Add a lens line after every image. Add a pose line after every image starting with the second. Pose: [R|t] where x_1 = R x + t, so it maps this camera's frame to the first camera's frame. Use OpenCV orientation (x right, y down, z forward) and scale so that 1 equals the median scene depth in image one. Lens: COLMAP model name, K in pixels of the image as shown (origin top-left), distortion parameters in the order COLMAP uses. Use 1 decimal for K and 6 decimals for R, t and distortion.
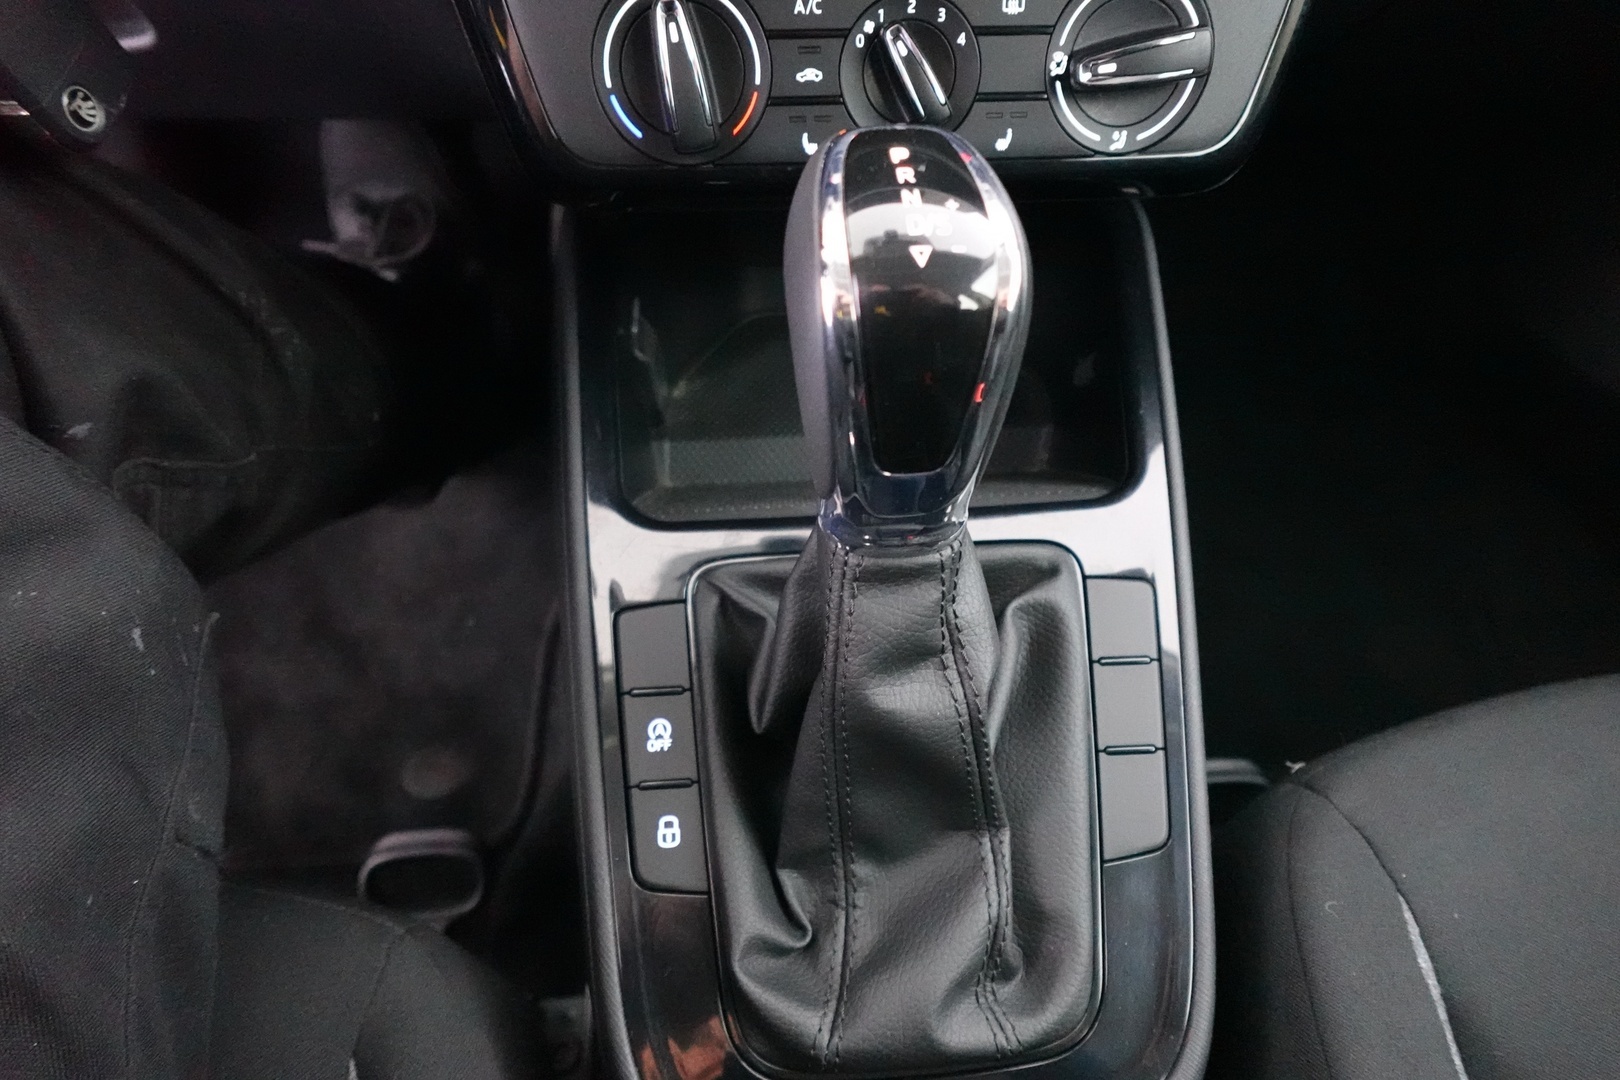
lens RADIAL K [[916.4, 0, 809.8], [0, 916.4, 540.8], [0, 0, 1]] dist [-0.008403, 0.001522]
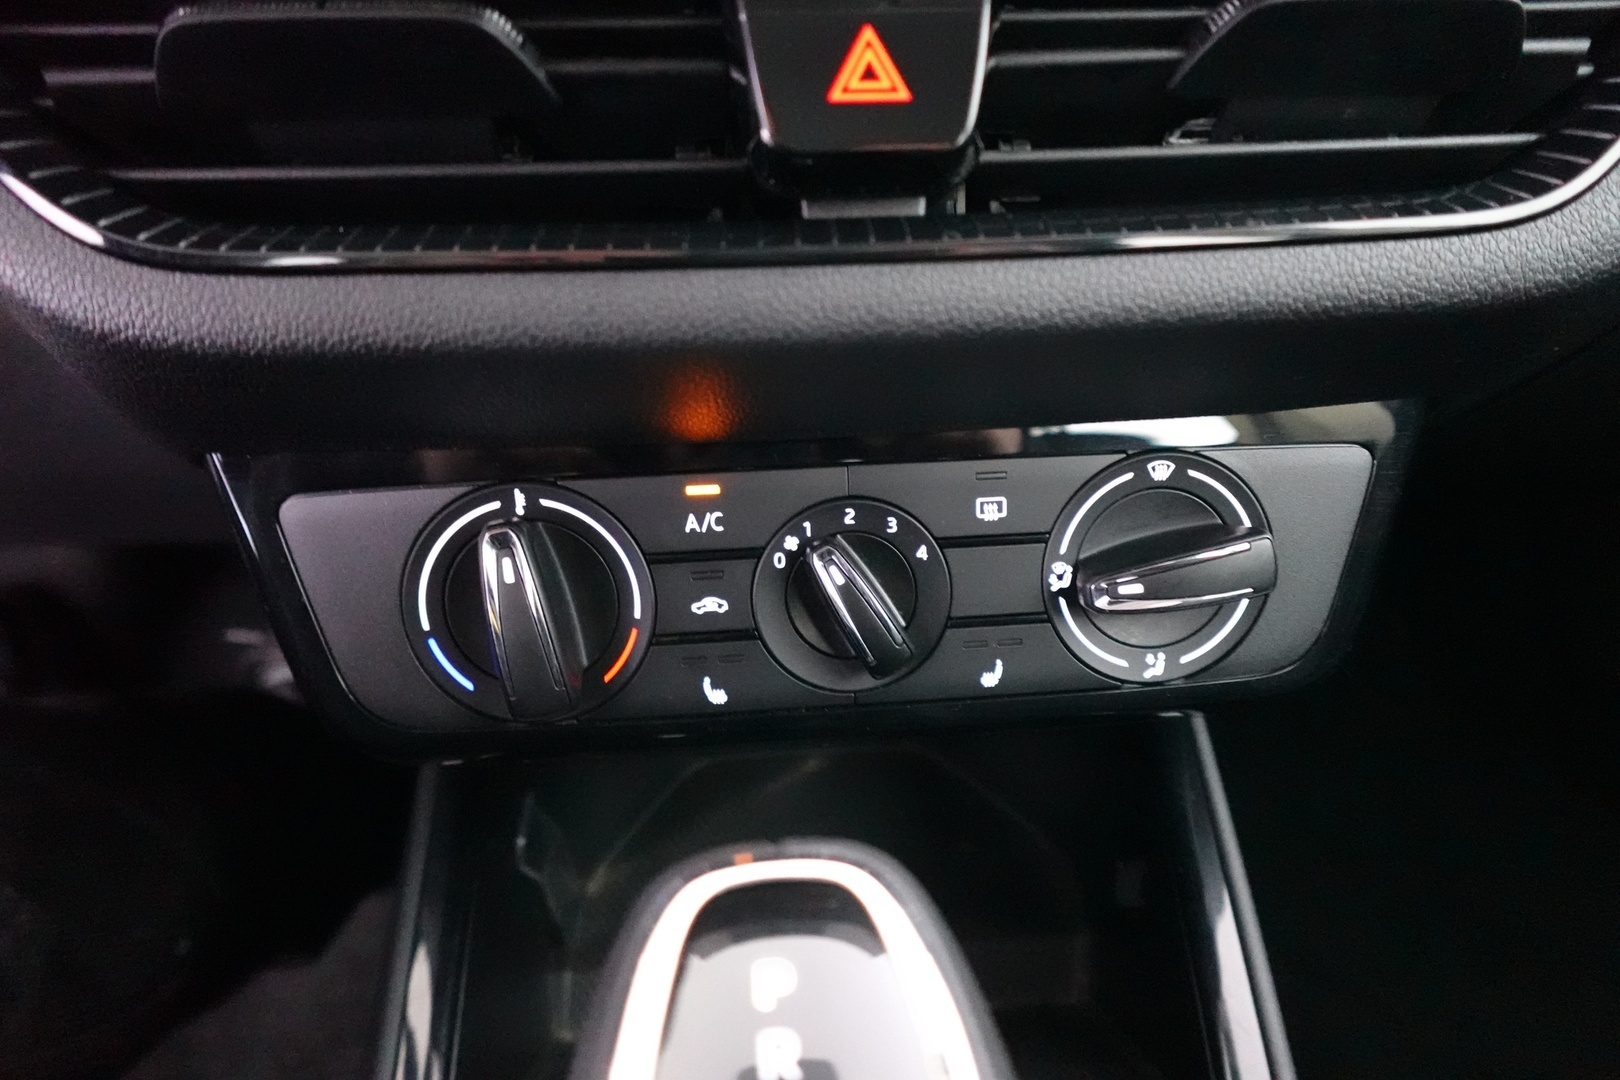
lens RADIAL K [[916.4, 0, 806.2], [0, 916.4, 540.9], [0, 0, 1]] dist [-0.008403, 0.001522]
pose [[0.999650, -0.019055, -0.018352, 0.088183], [0.012760, 0.954947, -0.296503, -0.344486], [0.023175, 0.296165, 0.954856, 0.306795]]
